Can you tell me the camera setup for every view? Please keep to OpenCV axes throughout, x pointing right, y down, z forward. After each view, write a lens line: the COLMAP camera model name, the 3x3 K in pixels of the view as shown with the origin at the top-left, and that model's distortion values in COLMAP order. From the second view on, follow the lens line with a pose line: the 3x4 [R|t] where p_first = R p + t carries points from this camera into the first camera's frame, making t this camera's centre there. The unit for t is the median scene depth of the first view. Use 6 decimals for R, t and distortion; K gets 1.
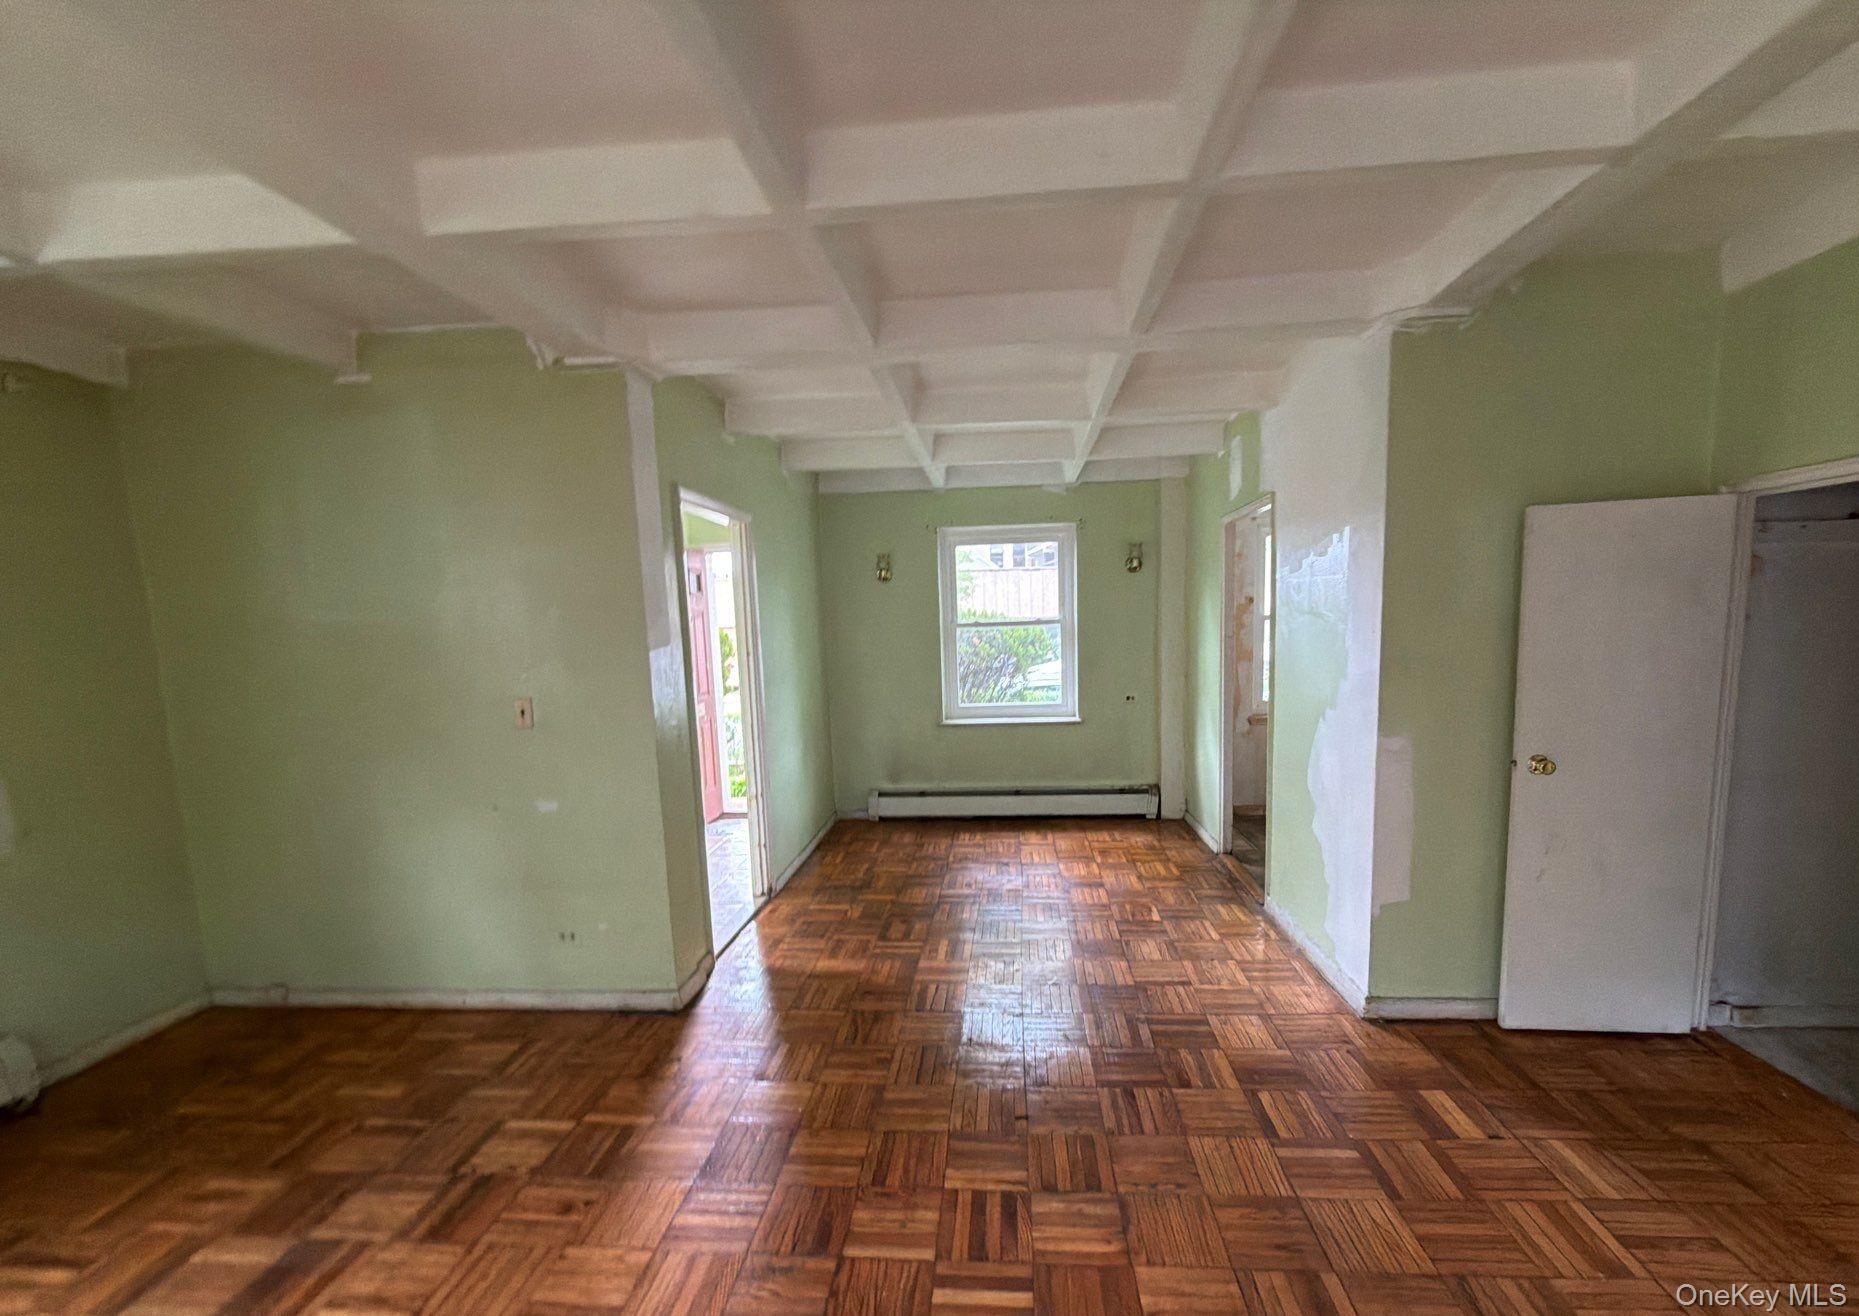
lens RADIAL K [[765.8, 0, 953.3], [0, 765.8, 711.6], [0, 0, 1]] dist [0.001071, -0.000357]
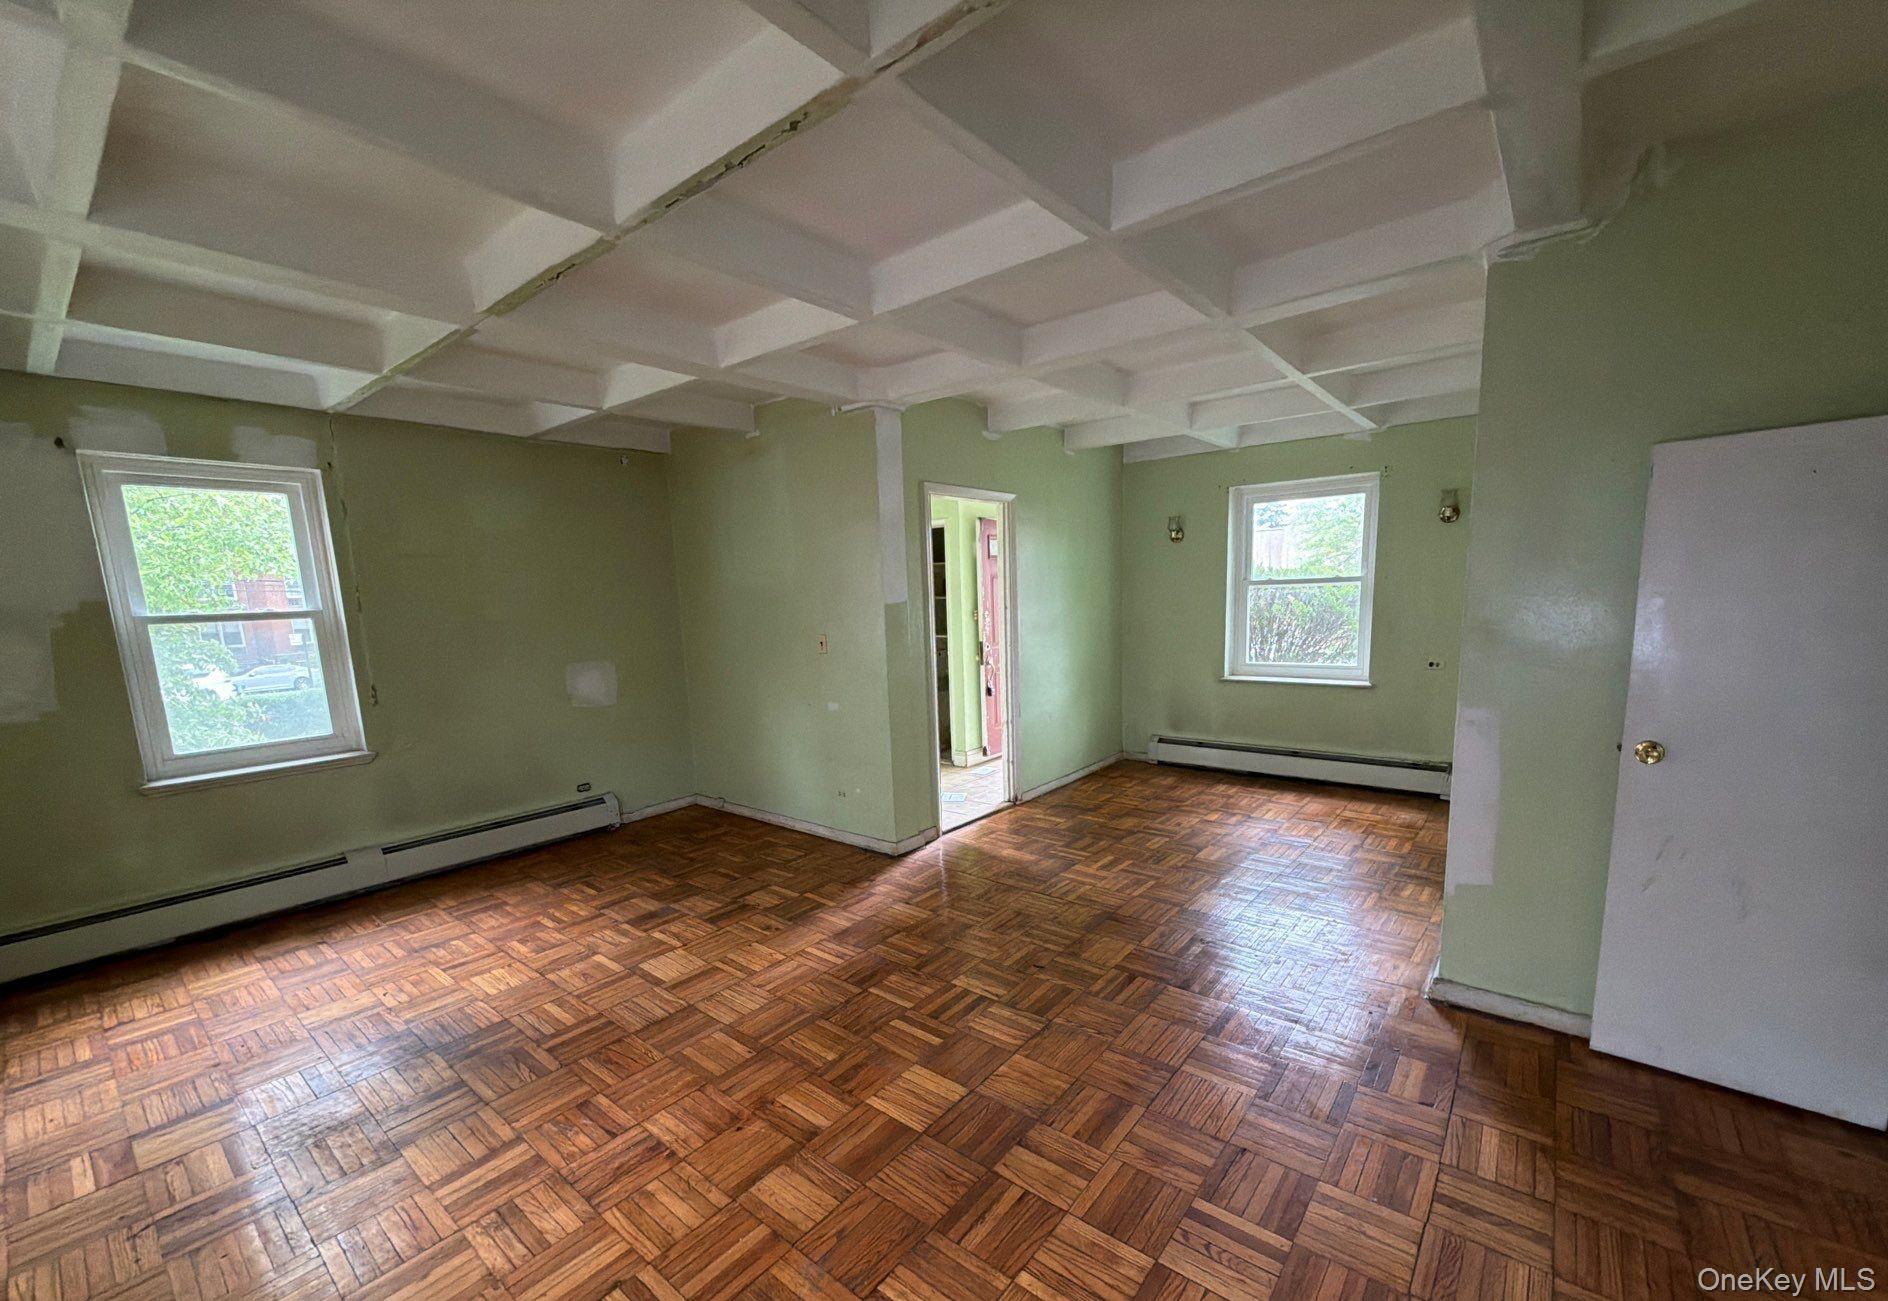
lens RADIAL K [[761.6, 0, 945.3], [0, 761.6, 707.4], [0, 0, 1]] dist [0.001087, 0.000134]
pose [[0.820089, 0.089691, -0.565163, 0.364861], [-0.059095, 0.995634, 0.072256, 0.002541], [0.569176, -0.025858, 0.821809, -0.082272]]
